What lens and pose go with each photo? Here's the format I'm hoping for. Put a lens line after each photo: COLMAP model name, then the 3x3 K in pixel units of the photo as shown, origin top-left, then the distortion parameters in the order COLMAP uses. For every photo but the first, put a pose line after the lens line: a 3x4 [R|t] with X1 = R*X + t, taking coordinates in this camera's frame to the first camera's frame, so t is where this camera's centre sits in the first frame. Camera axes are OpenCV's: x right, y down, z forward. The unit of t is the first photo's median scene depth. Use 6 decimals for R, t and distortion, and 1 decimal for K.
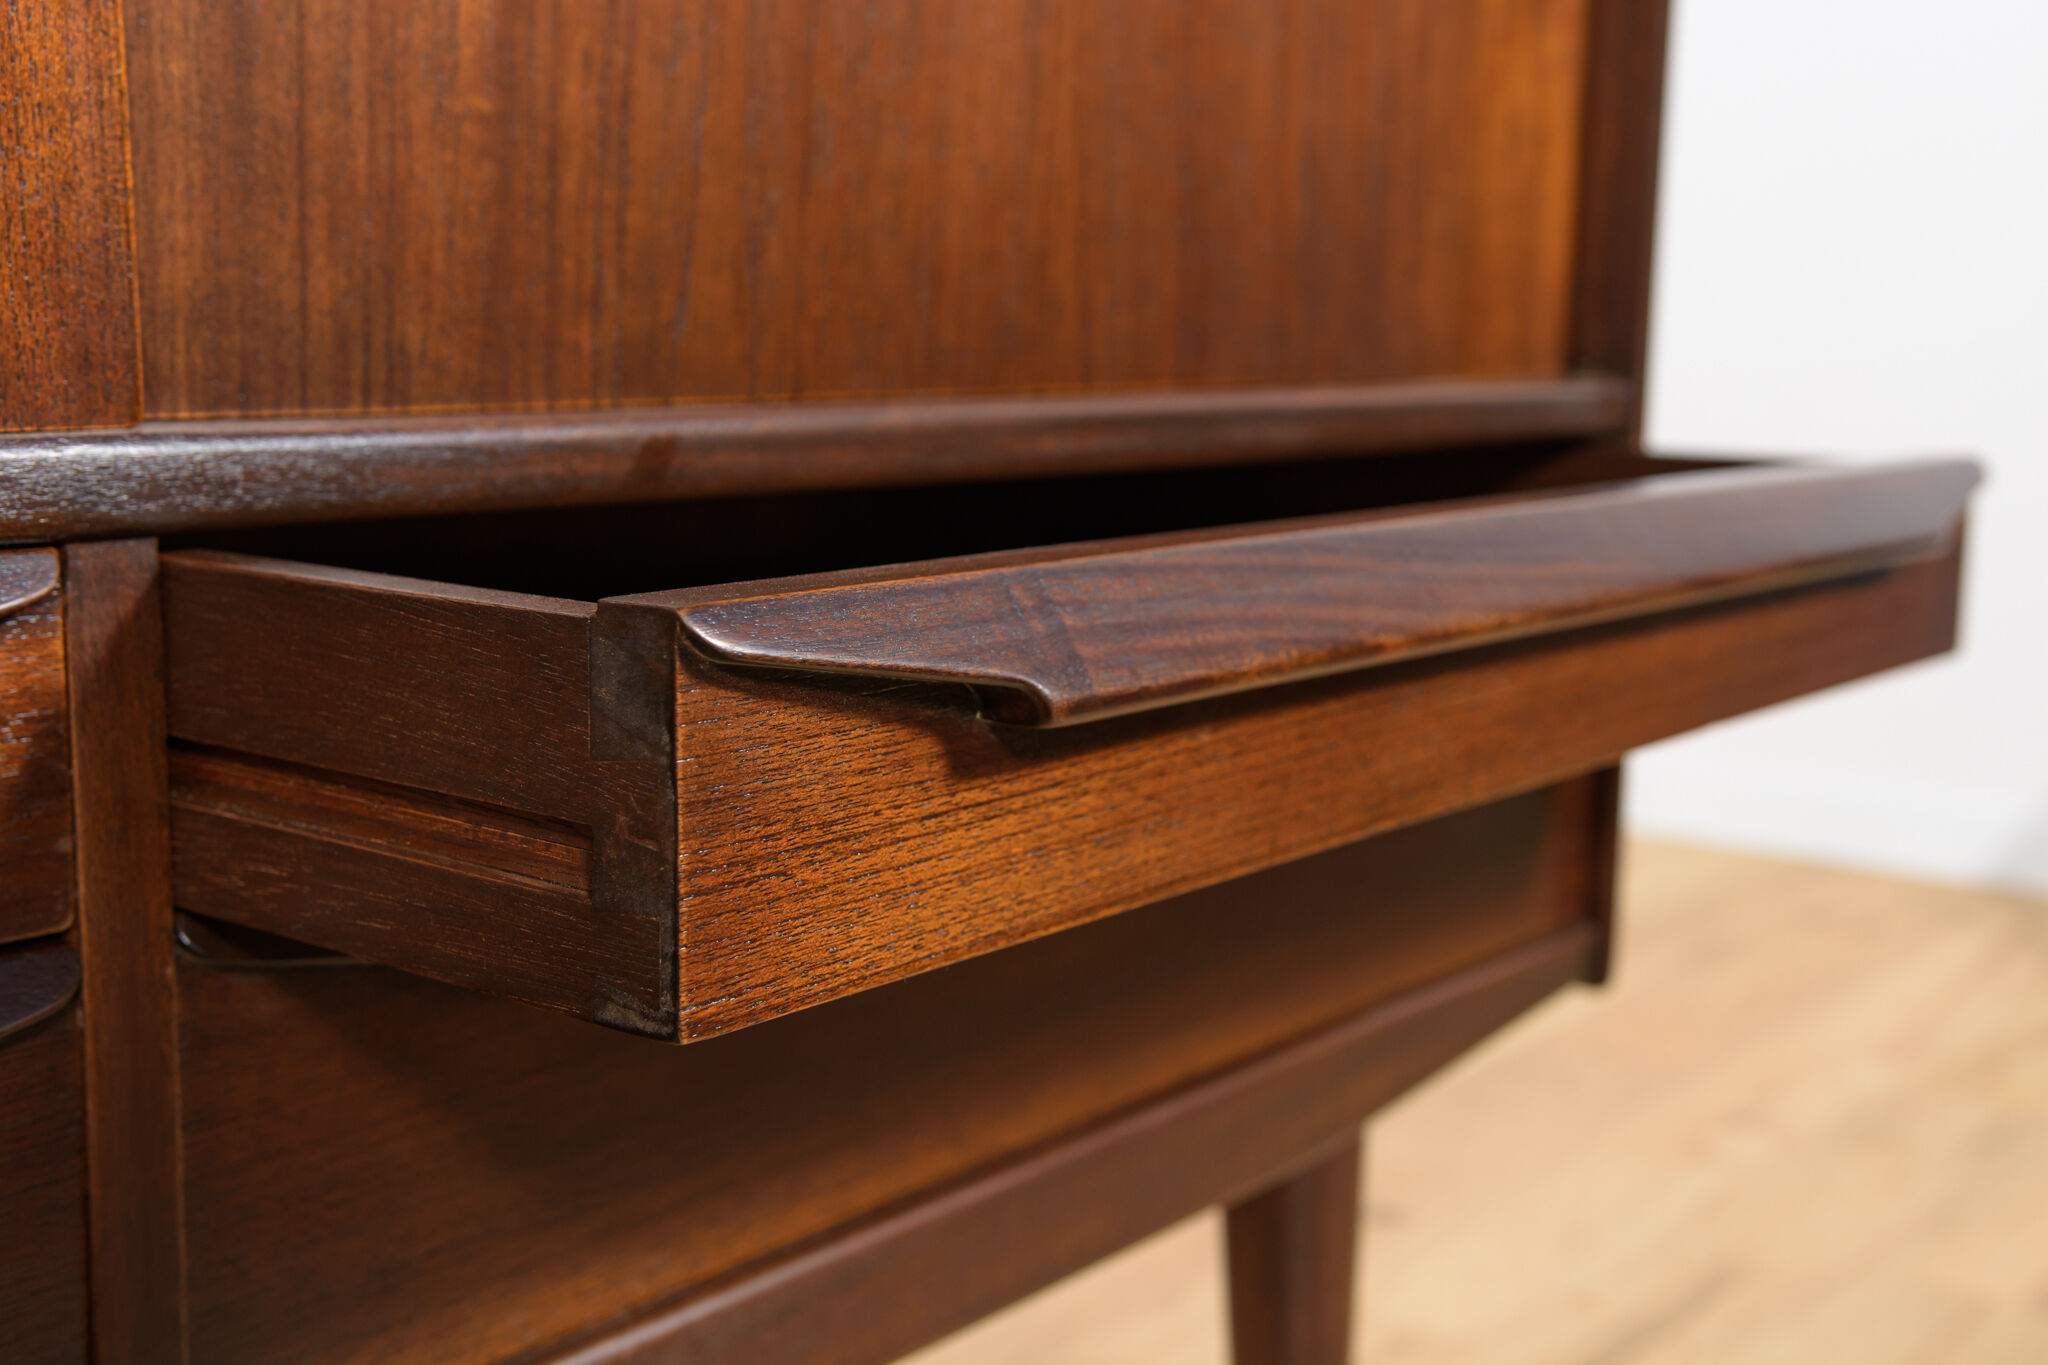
lens RADIAL K [[2585.2, 0, 1090.1], [0, 2585.2, 690.5], [0, 0, 1]] dist [0.096020, 0.000000]
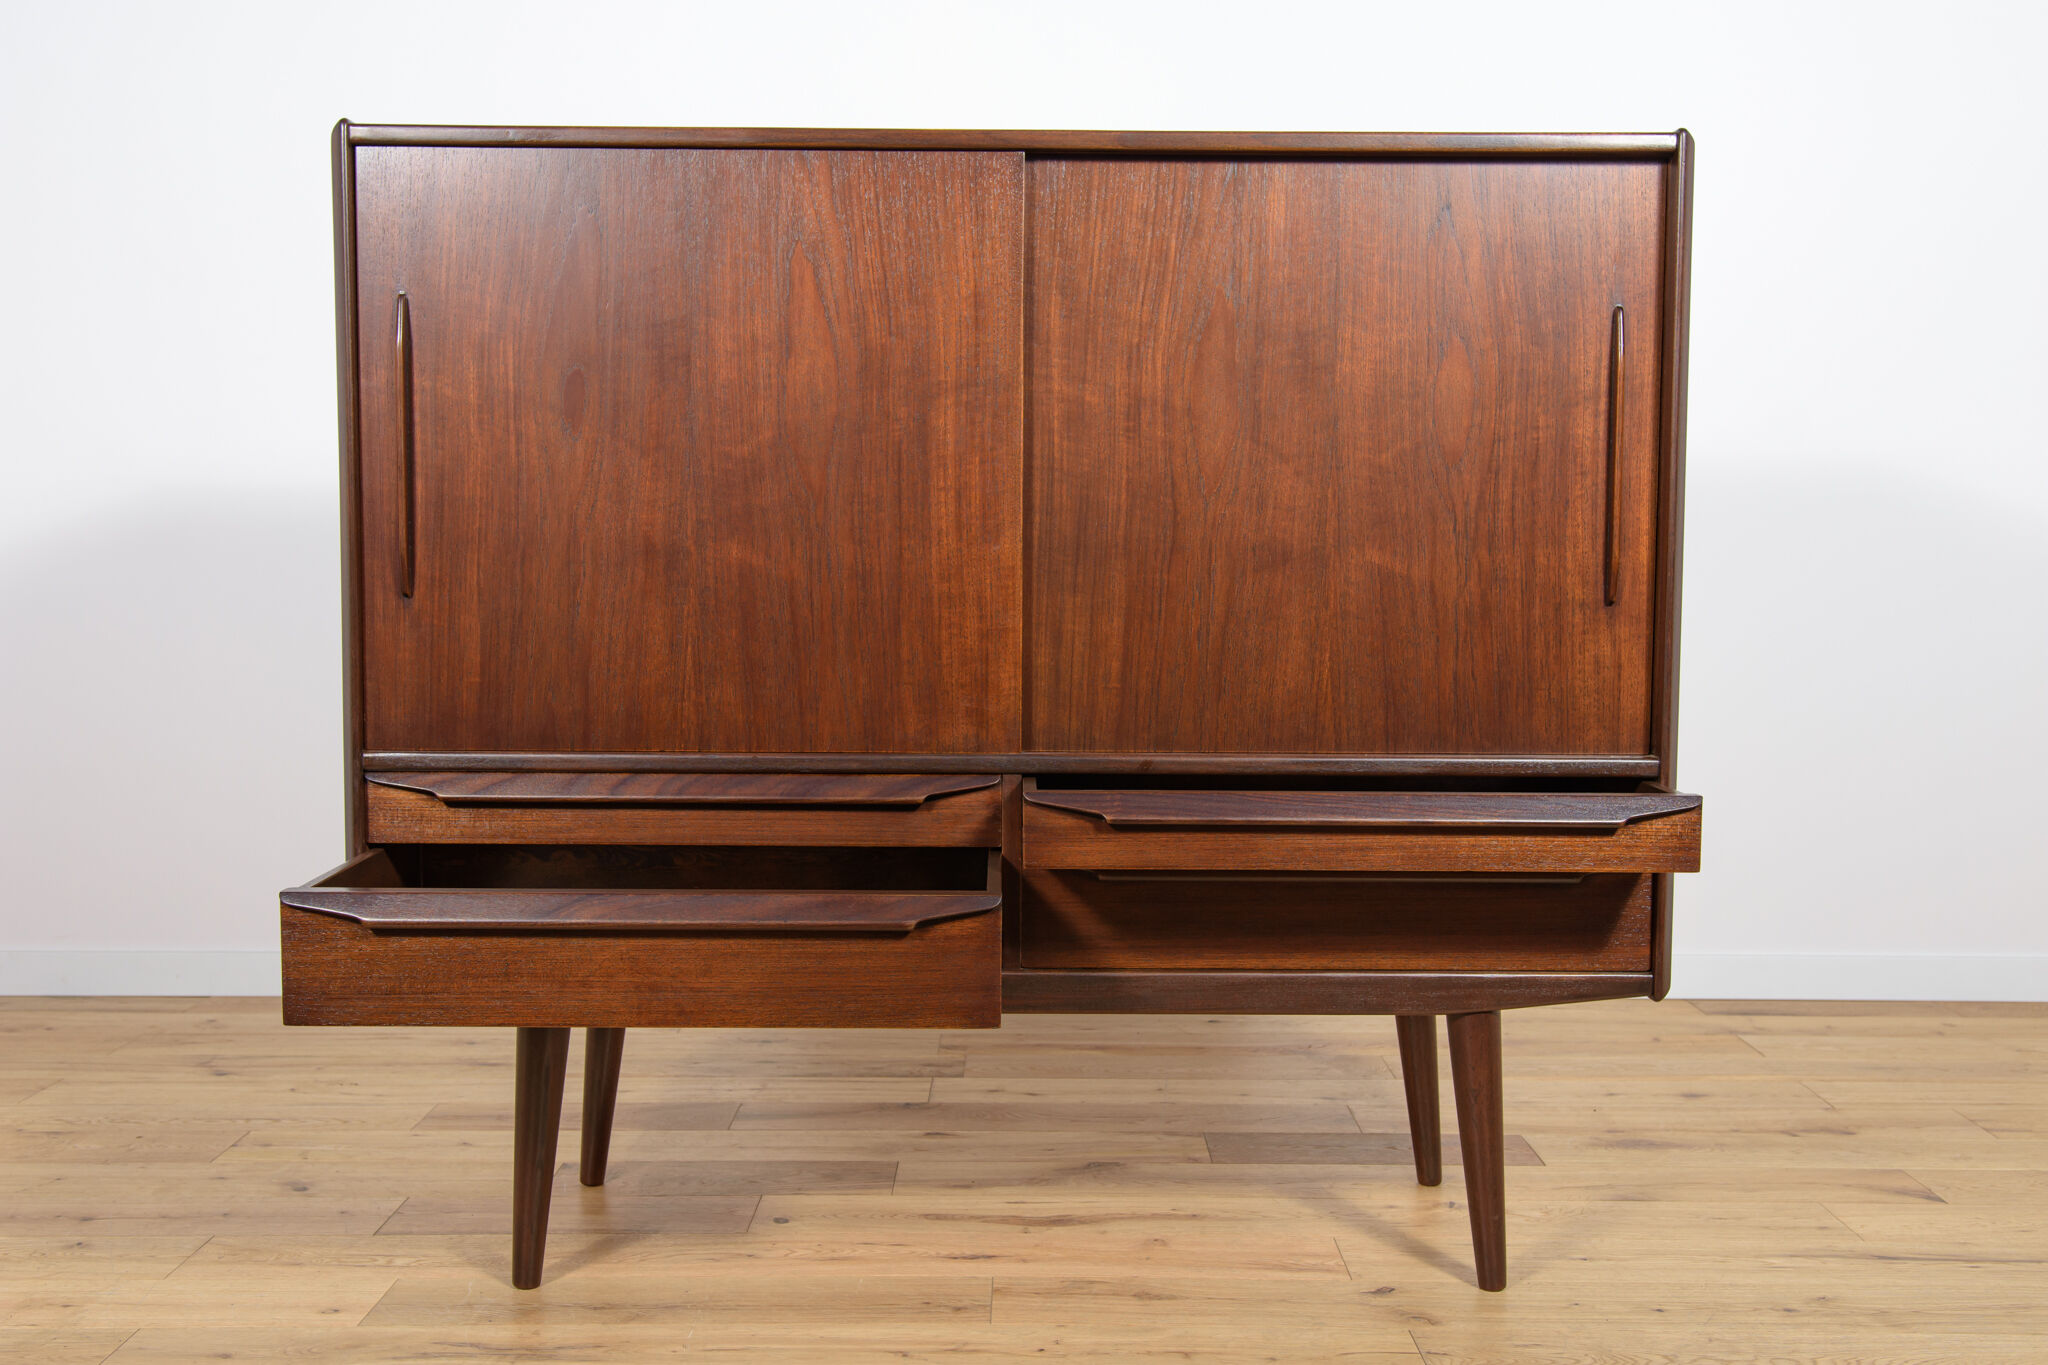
lens RADIAL K [[2132.6, 0, 1026.6], [0, 2132.6, 693.8], [0, 0, 1]] dist [0.032628, 0.000000]
pose [[0.608236, 0.045102, -0.792474, 2.597908], [-0.117232, 0.992540, -0.033488, -0.065181], [0.785051, 0.113272, 0.608986, -1.379310]]
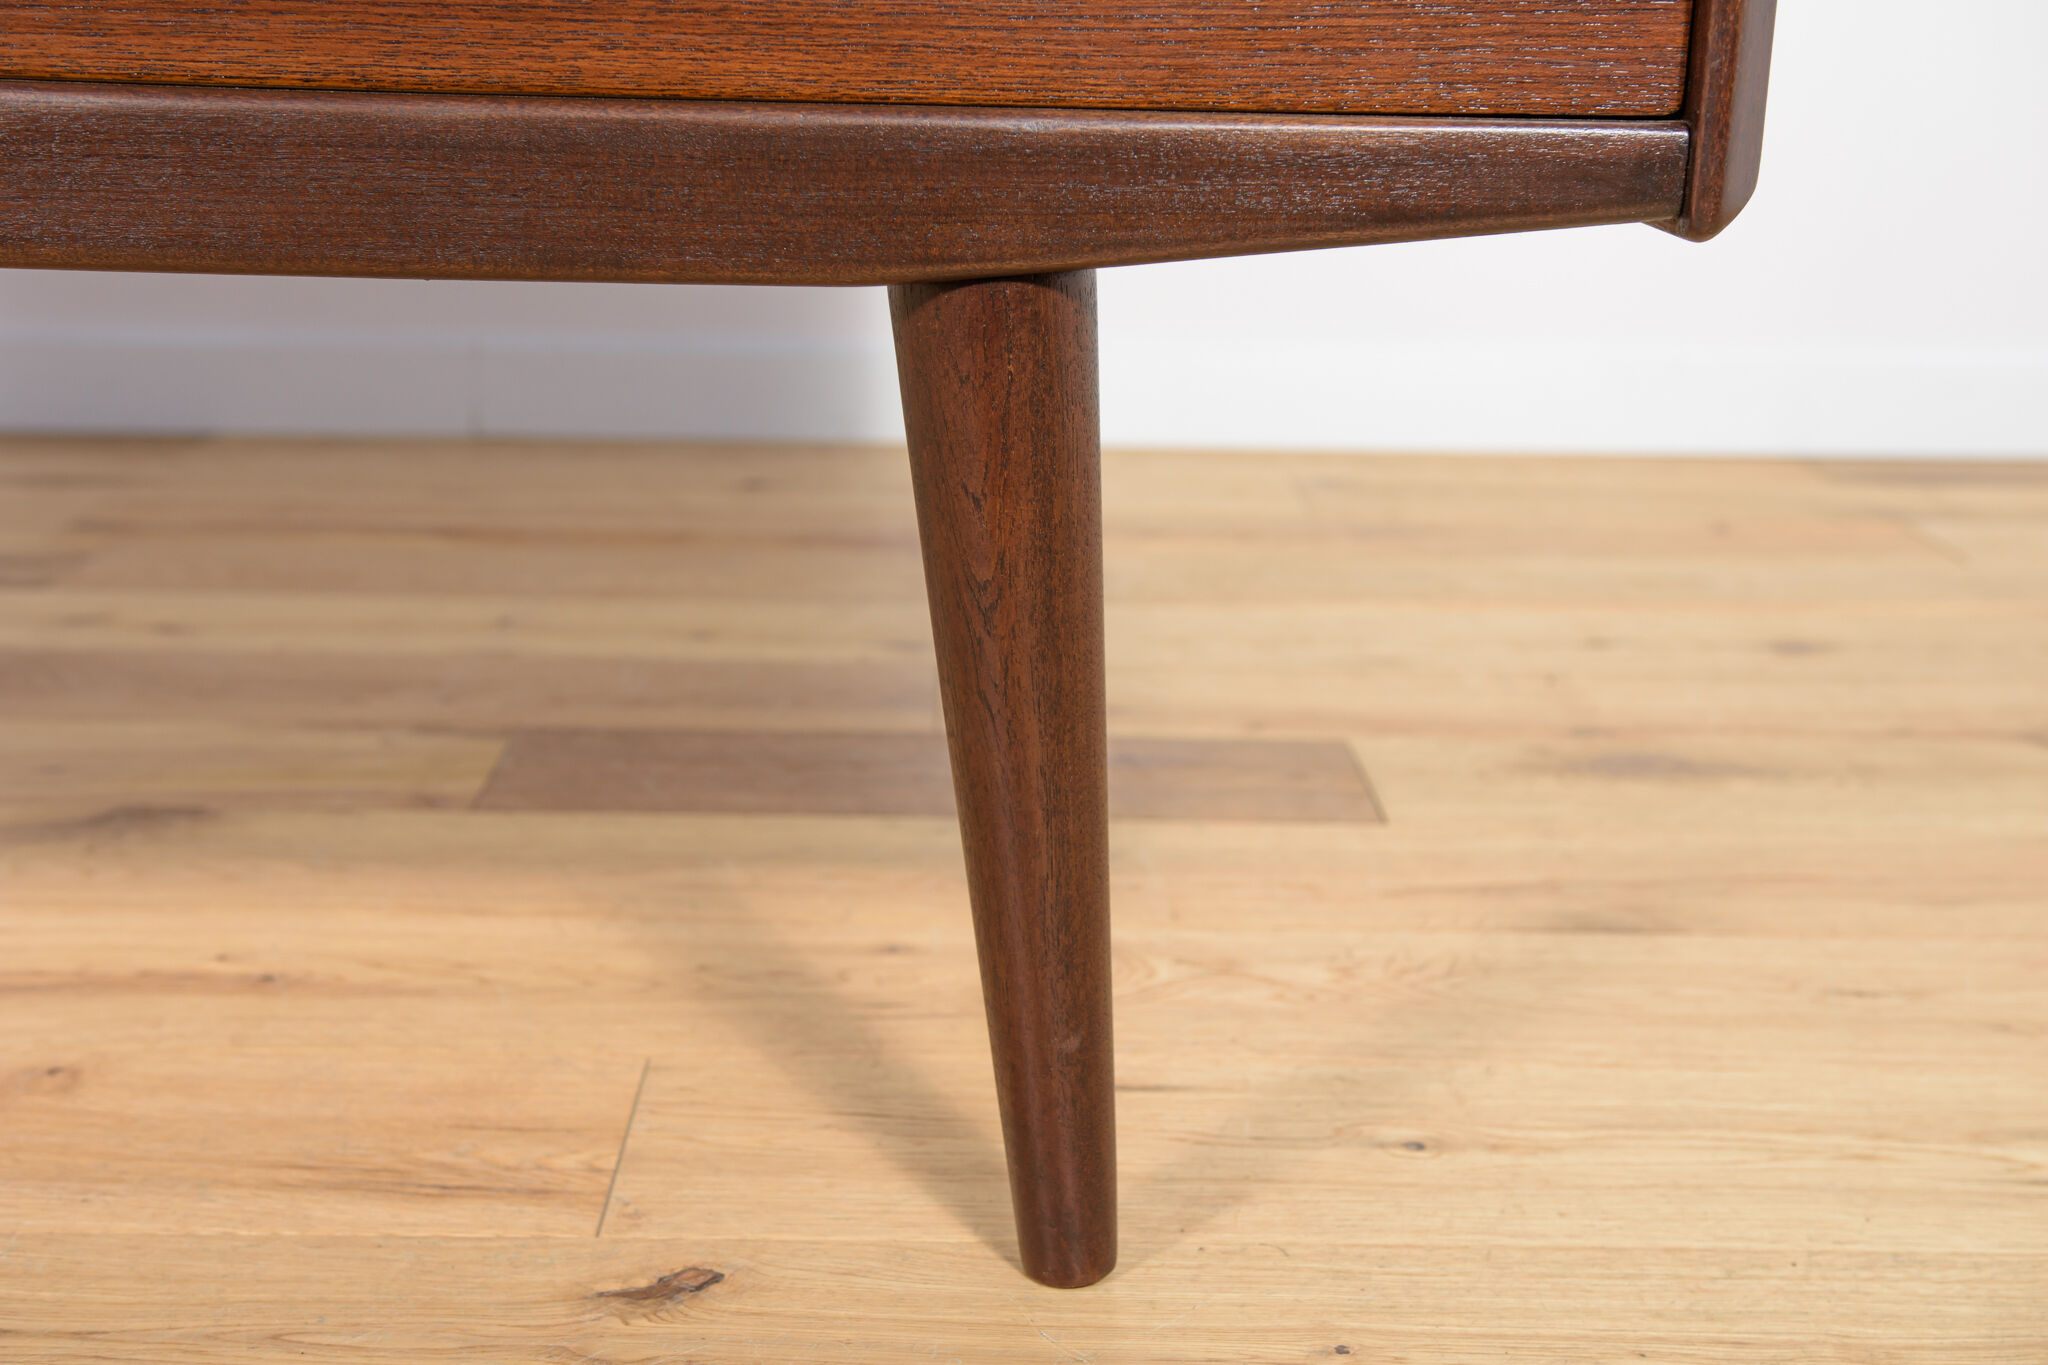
lens RADIAL K [[2636.6, 0, 1049.3], [0, 2636.6, 687.8], [0, 0, 1]] dist [0.103845, 0.000000]
pose [[0.627019, 0.201300, -0.752546, 1.085987], [-0.131456, 0.979524, 0.152486, 0.262487], [0.767832, 0.003315, 0.640642, 0.830777]]
